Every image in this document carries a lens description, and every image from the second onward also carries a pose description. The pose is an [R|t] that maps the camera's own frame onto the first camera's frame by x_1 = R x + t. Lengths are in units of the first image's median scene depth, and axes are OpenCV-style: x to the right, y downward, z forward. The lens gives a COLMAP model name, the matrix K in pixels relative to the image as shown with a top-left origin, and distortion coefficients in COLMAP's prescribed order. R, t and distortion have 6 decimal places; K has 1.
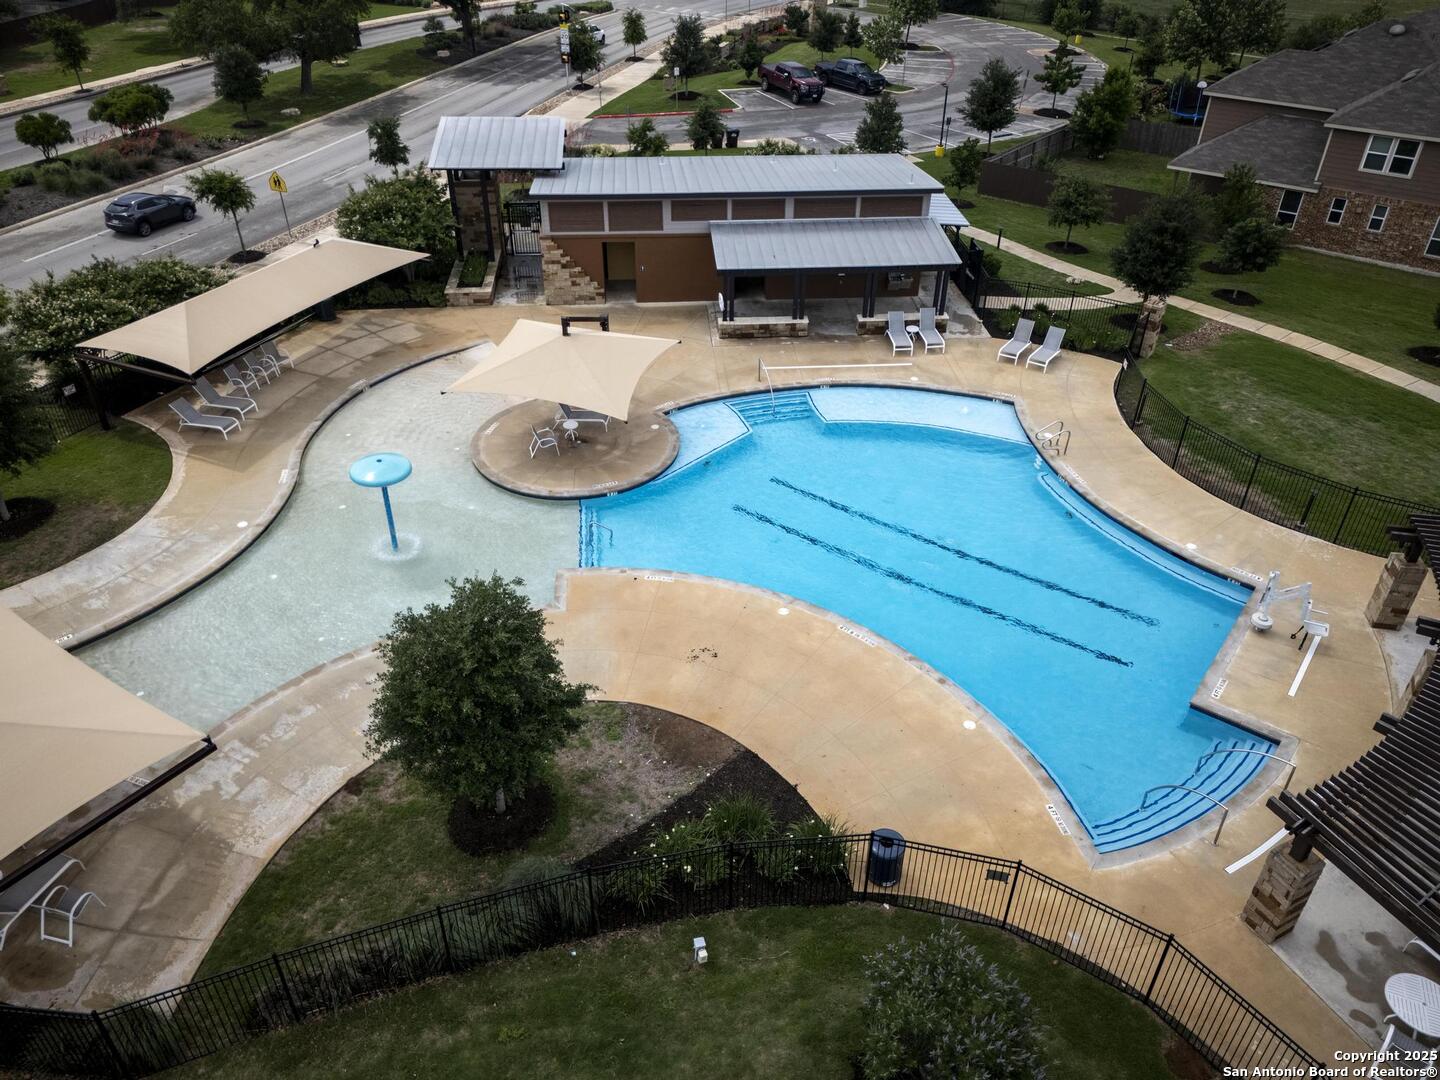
lens RADIAL K [[1058.3, 0, 719.1], [0, 1058.3, 534.9], [0, 0, 1]] dist [0.068502, -0.055936]
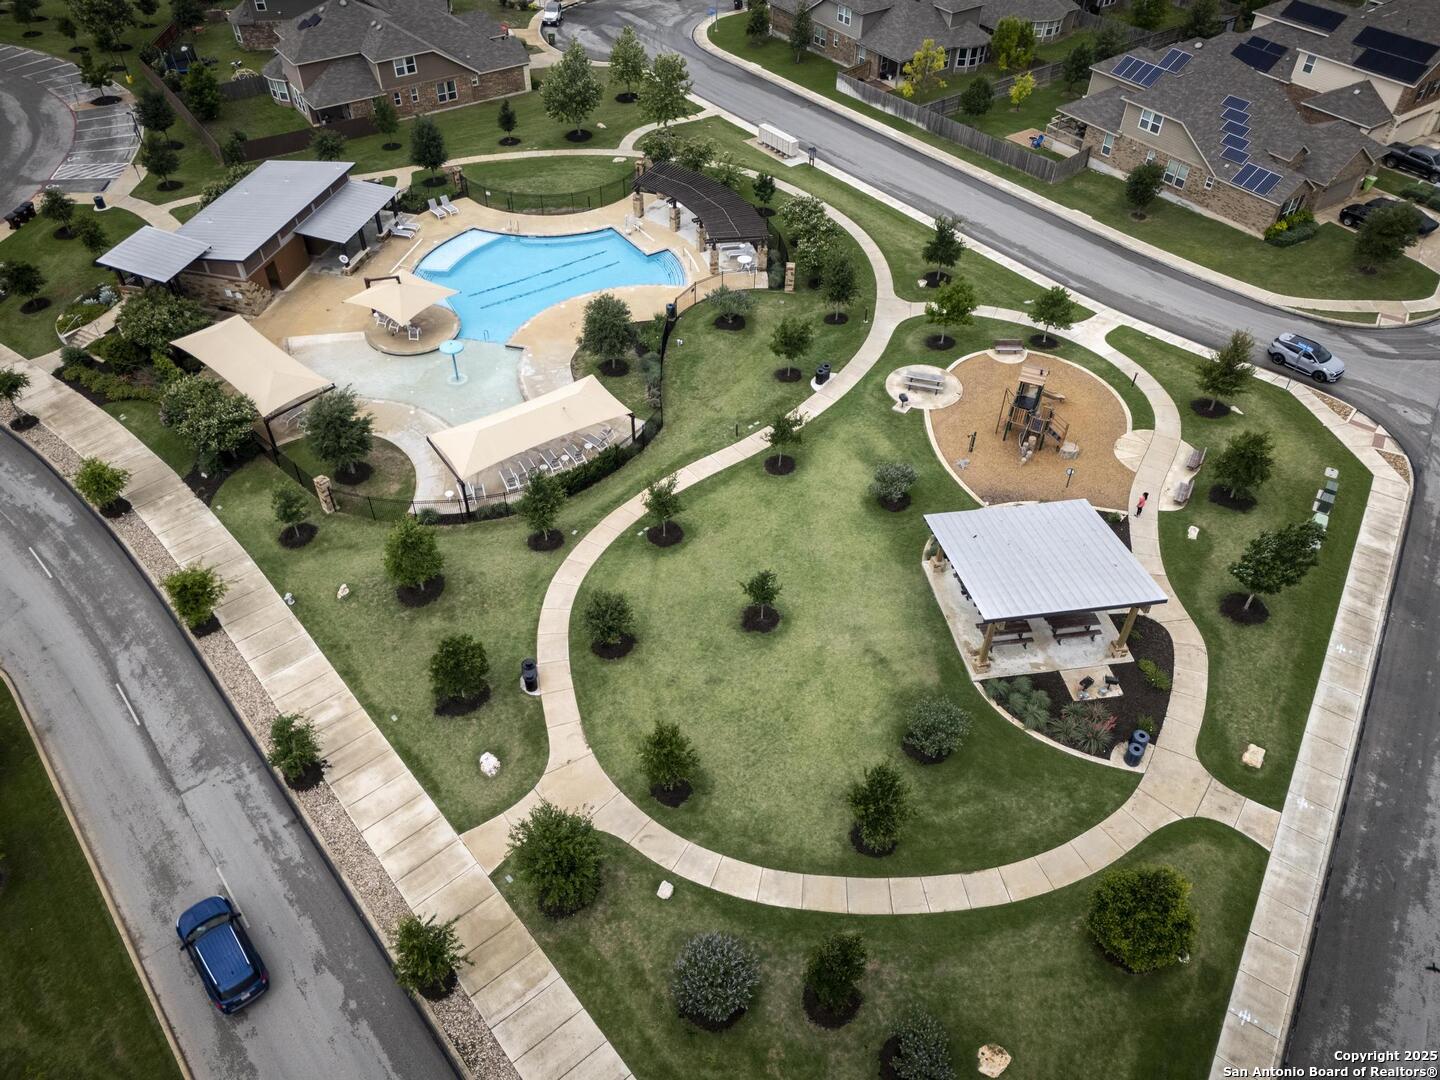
lens RADIAL K [[1058.3, 0, 719.1], [0, 1058.3, 534.9], [0, 0, 1]] dist [0.068502, -0.055936]
pose [[0.312839, -0.656960, 0.685956, -1.438046], [0.531781, 0.719549, 0.446607, -0.356149], [-0.786982, 0.225062, 0.574462, -0.562737]]
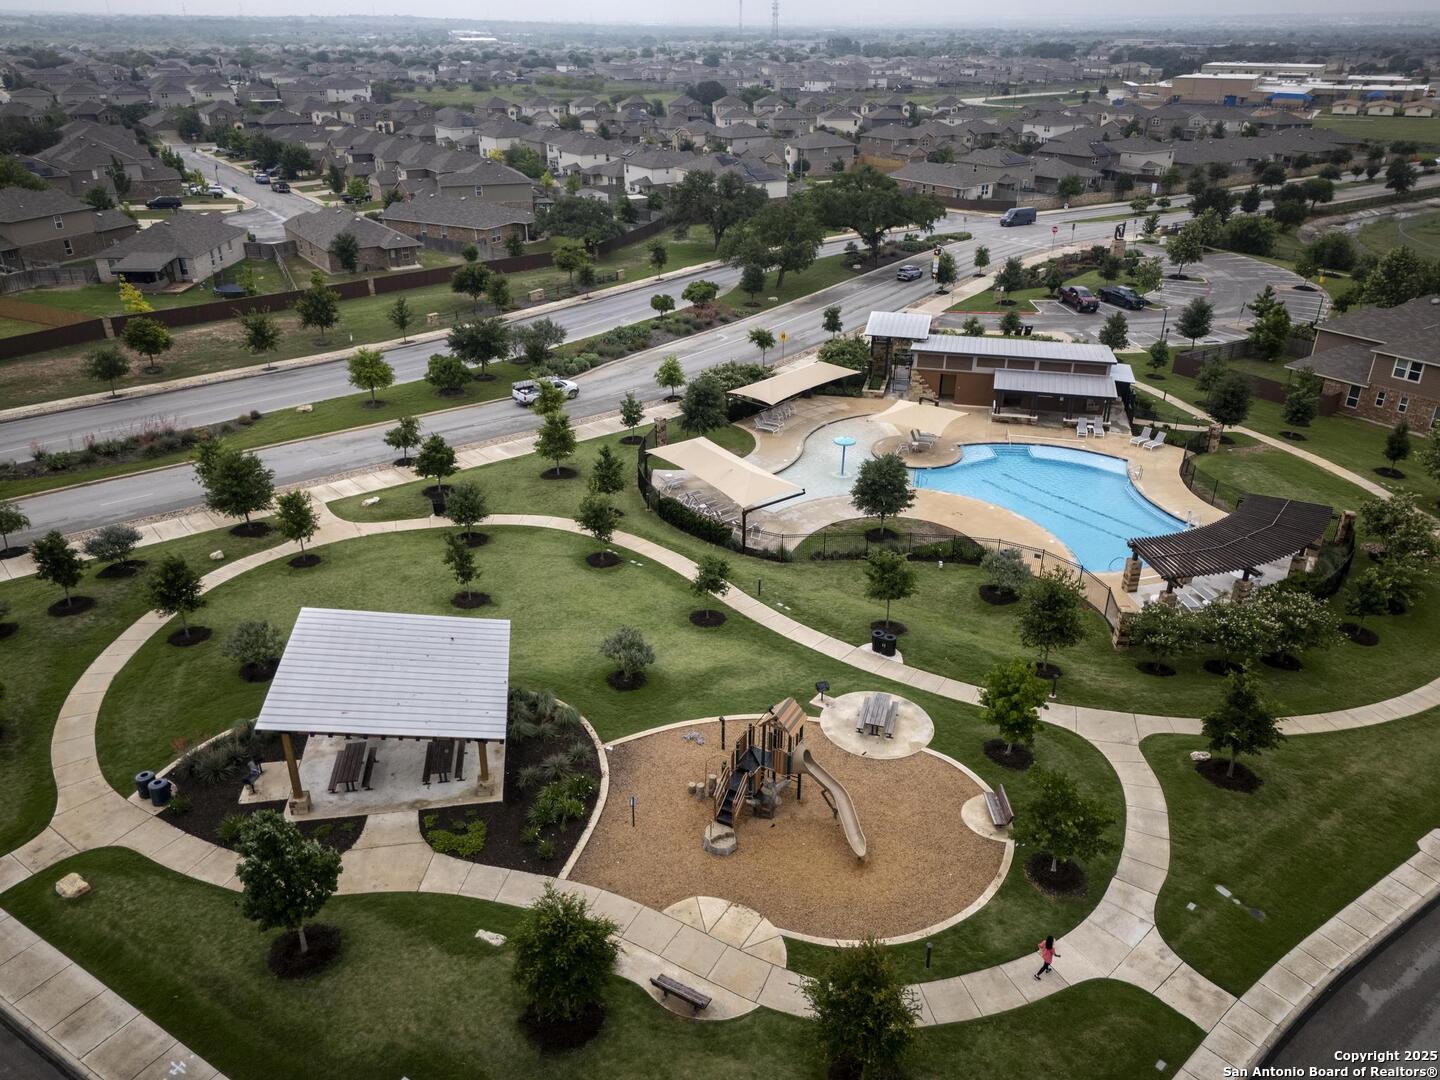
lens RADIAL K [[1058.3, 0, 719.1], [0, 1058.3, 534.9], [0, 0, 1]] dist [0.068502, -0.055936]
pose [[0.948821, 0.133292, -0.286309, 0.118168], [-0.174647, 0.976788, -0.124032, 0.375276], [0.263130, 0.167687, 0.950075, -1.061364]]
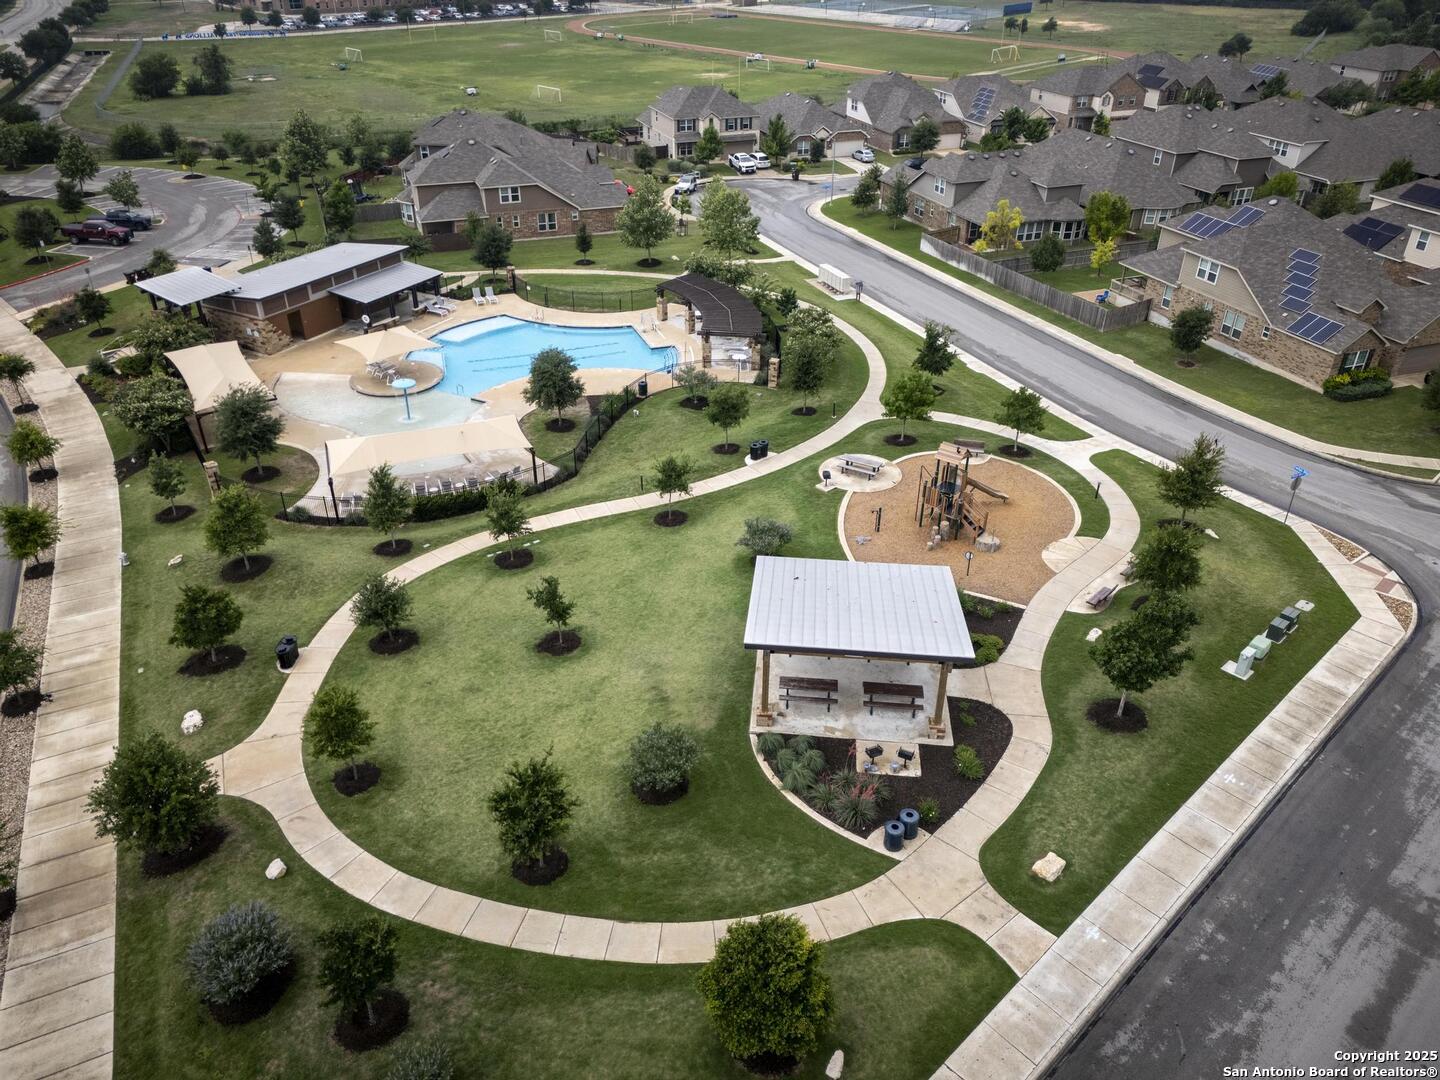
lens RADIAL K [[1058.3, 0, 719.1], [0, 1058.3, 534.9], [0, 0, 1]] dist [0.068502, -0.055936]
pose [[0.538250, -0.437884, 0.720101, -1.289447], [0.475775, 0.863132, 0.169234, 0.120623], [-0.695647, 0.251516, 0.672915, -0.777852]]
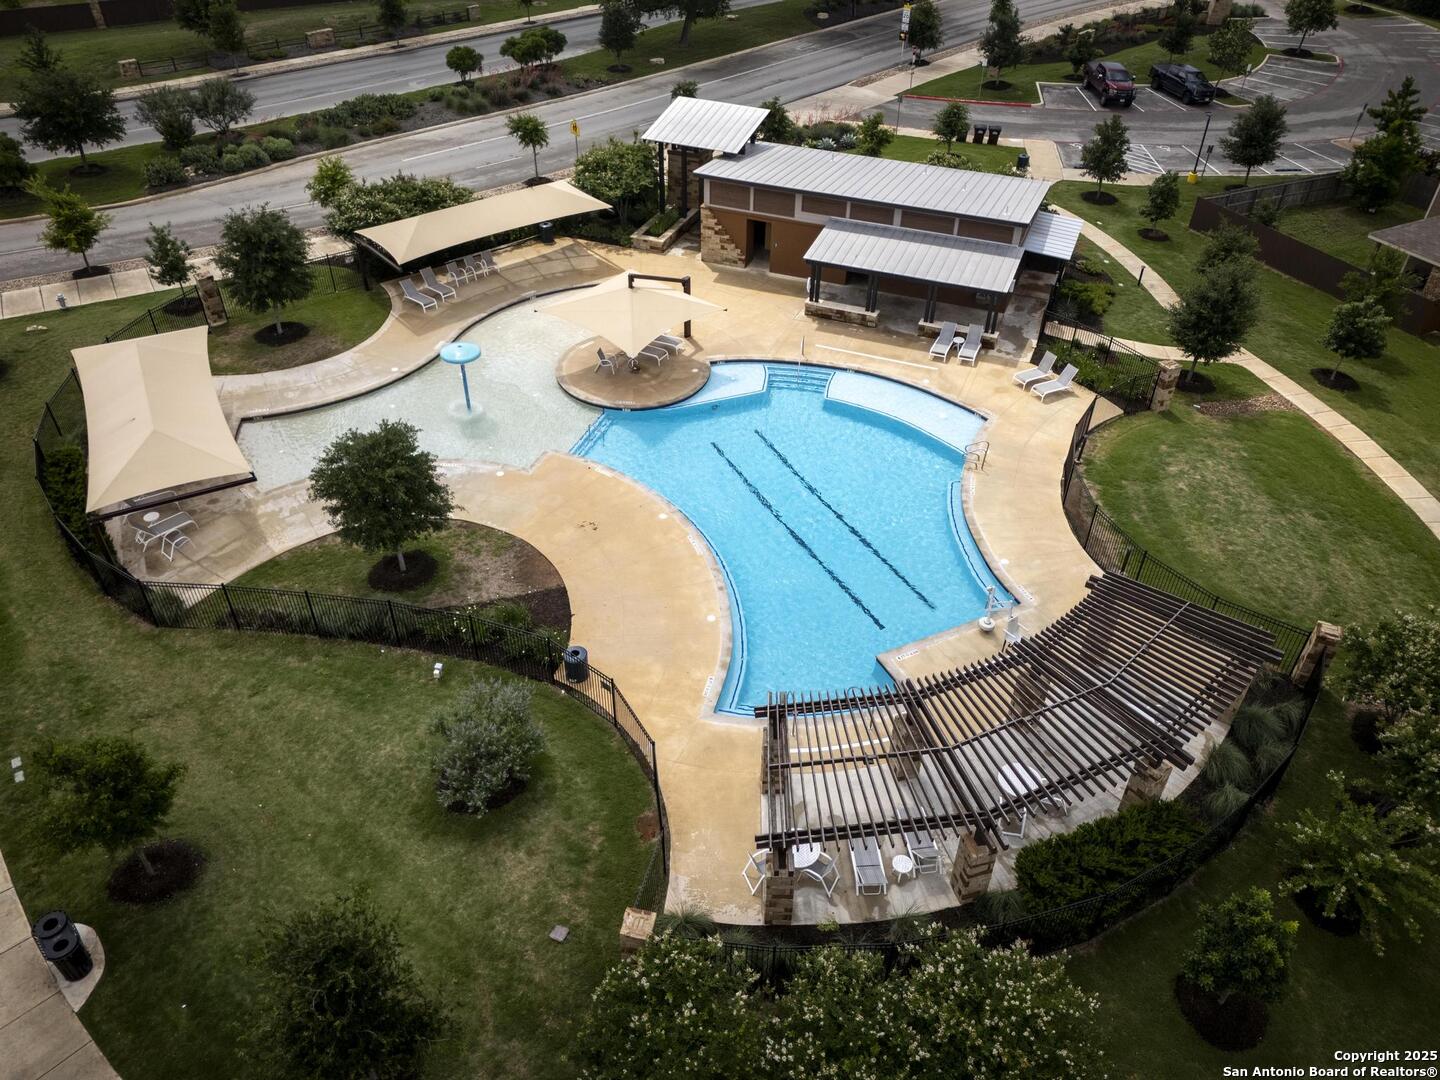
lens RADIAL K [[1058.3, 0, 719.1], [0, 1058.3, 534.9], [0, 0, 1]] dist [0.068502, -0.055936]
pose [[0.894605, 0.276858, -0.350758, 0.403199], [-0.255824, 0.960897, 0.105973, -0.045028], [0.366382, -0.005071, 0.930451, -0.169328]]
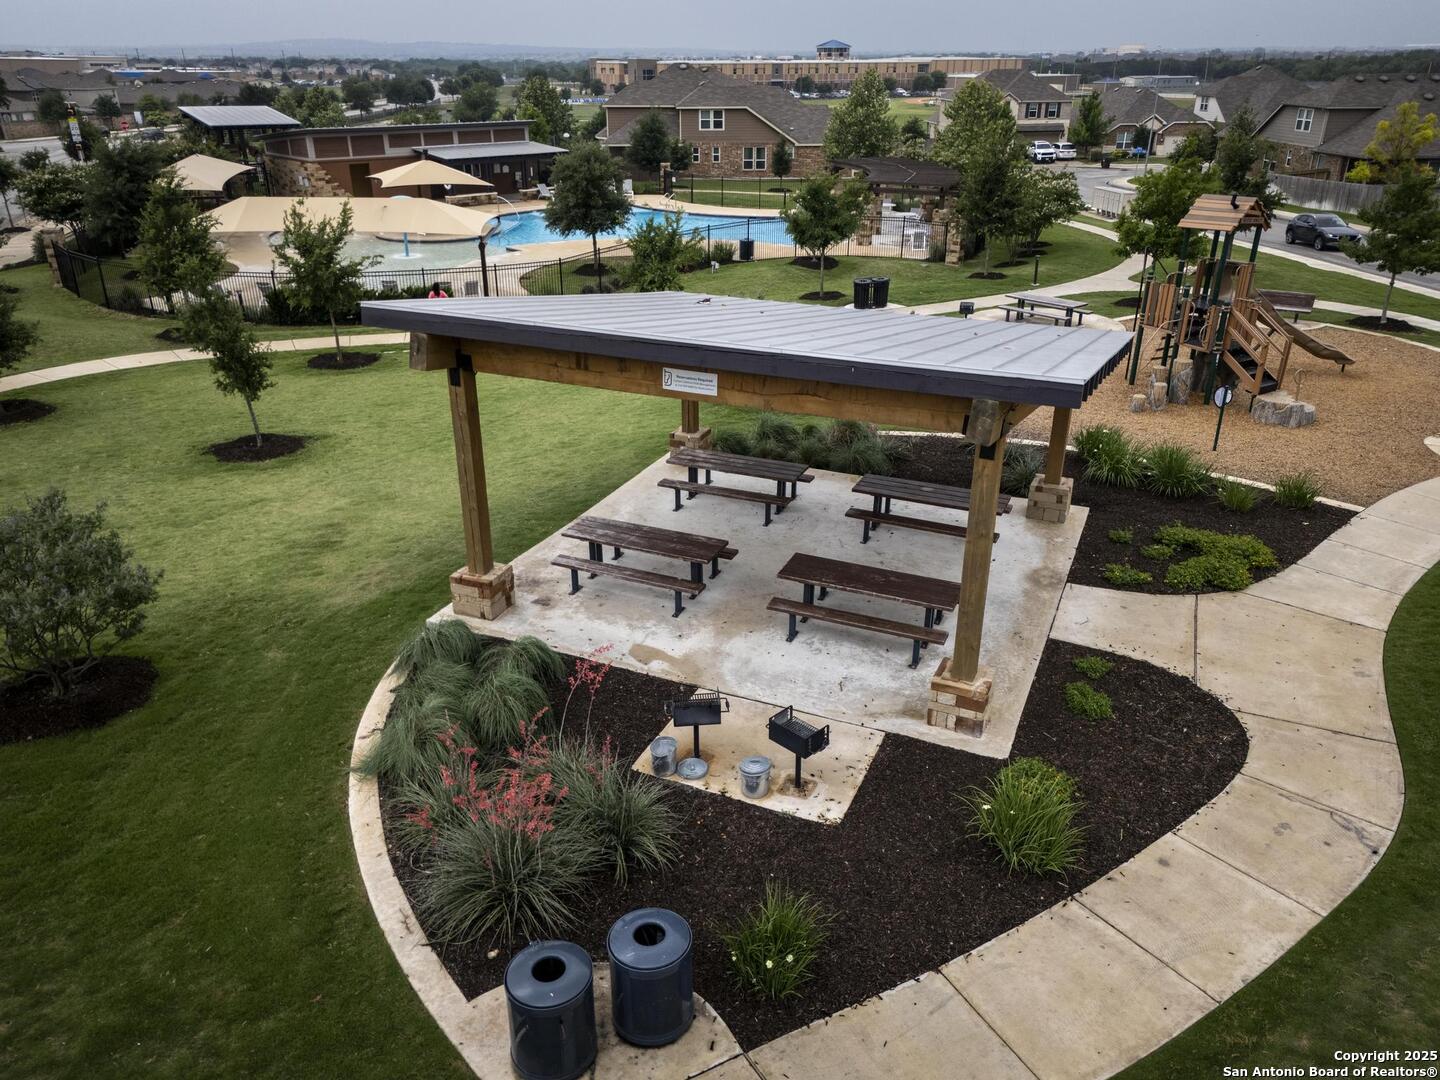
lens RADIAL K [[1063.2, 0, 717.7], [0, 1063.2, 538.5], [0, 0, 1]] dist [0.029933, 0.004219]
pose [[0.778463, -0.267193, 0.567982, -0.725285], [0.361569, 0.930552, -0.057802, 0.512534], [-0.513092, 0.250361, 0.821009, -0.405680]]
